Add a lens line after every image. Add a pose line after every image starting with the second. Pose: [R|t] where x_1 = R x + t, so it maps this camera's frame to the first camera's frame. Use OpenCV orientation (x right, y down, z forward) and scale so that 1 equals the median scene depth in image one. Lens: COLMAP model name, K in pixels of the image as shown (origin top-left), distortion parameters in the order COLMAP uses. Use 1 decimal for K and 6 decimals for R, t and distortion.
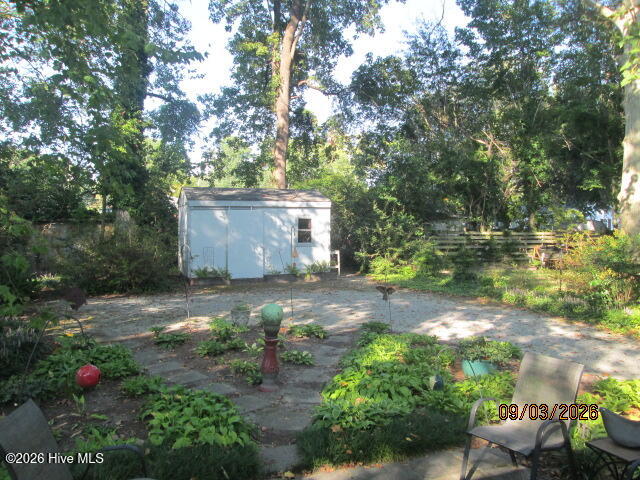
lens RADIAL K [[537.8, 0, 320.4], [0, 537.8, 240.7], [0, 0, 1]] dist [-0.038842, 0.009651]
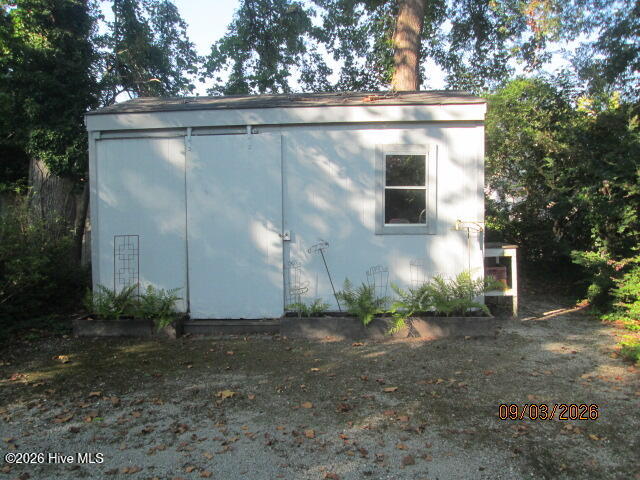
lens RADIAL K [[537.8, 0, 318.9], [0, 537.8, 236.2], [0, 0, 1]] dist [-0.038842, 0.009651]
pose [[0.909614, 0.011161, -0.415304, 0.064763], [-0.006525, 0.999900, 0.012579, 0.008298], [0.415403, -0.008733, 0.909596, 0.652399]]
